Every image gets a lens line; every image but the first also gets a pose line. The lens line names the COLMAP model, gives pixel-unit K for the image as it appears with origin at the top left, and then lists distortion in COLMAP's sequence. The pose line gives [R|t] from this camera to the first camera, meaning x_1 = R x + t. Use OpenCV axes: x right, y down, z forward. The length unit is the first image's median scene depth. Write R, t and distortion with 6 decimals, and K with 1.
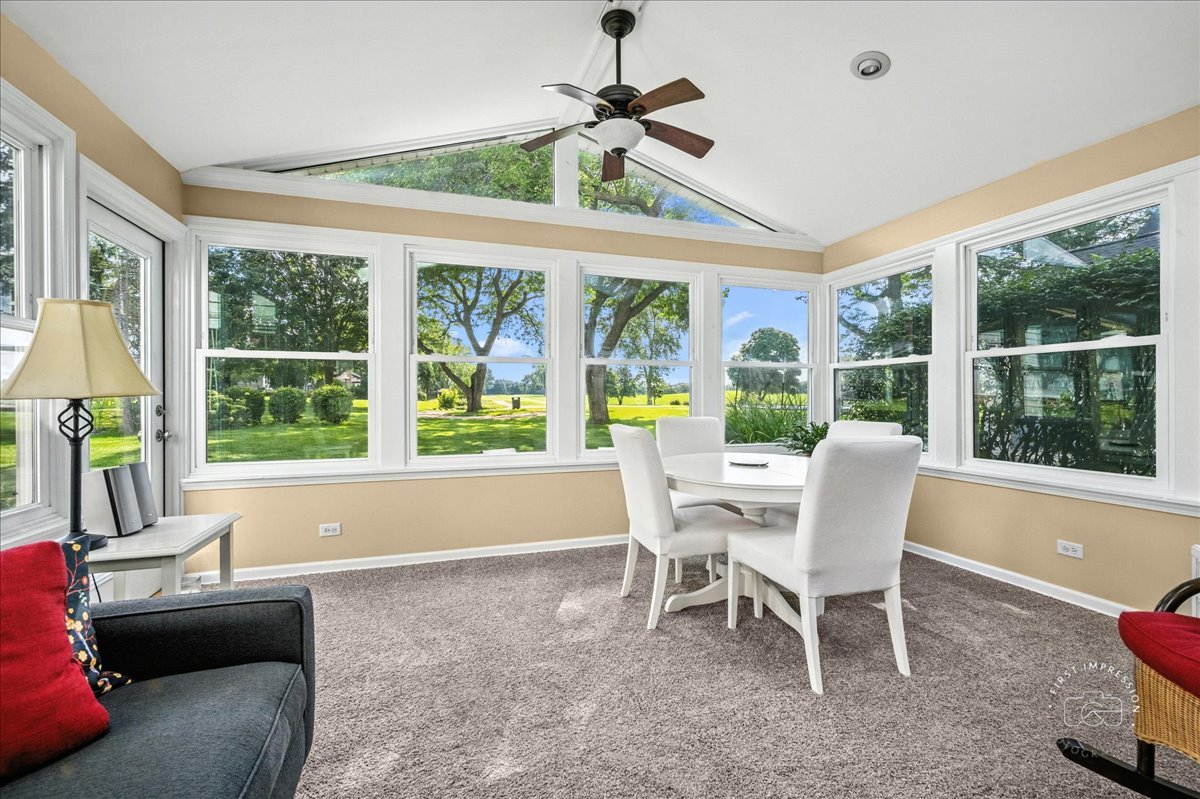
lens RADIAL K [[514.1, 0, 600.1], [0, 514.1, 397.5], [0, 0, 1]] dist [-0.001162, -0.000012]
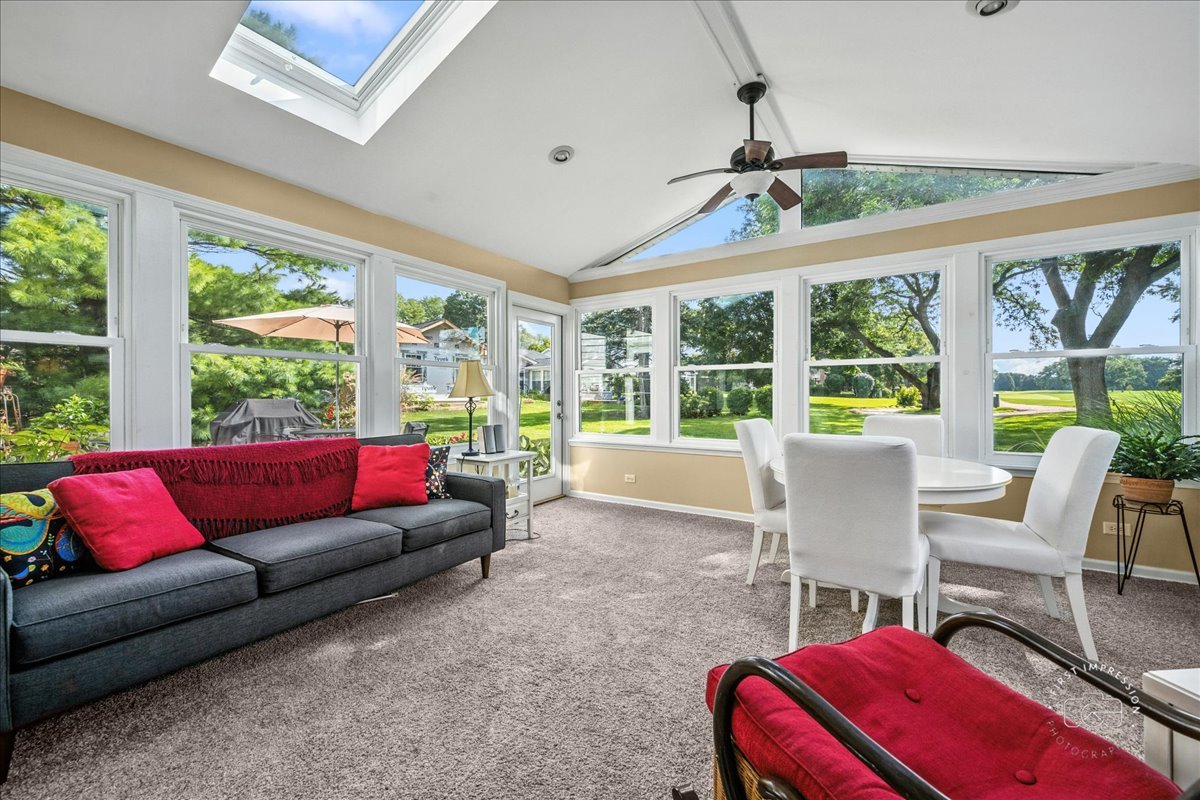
lens RADIAL K [[477.1, 0, 607.7], [0, 477.1, 395.9], [0, 0, 1]] dist [-0.000164, 0.000204]
pose [[0.620455, -0.000310, -0.784242, 0.646422], [0.002494, 0.999996, 0.001577, -0.004549], [0.784238, -0.002934, 0.620453, 0.019112]]
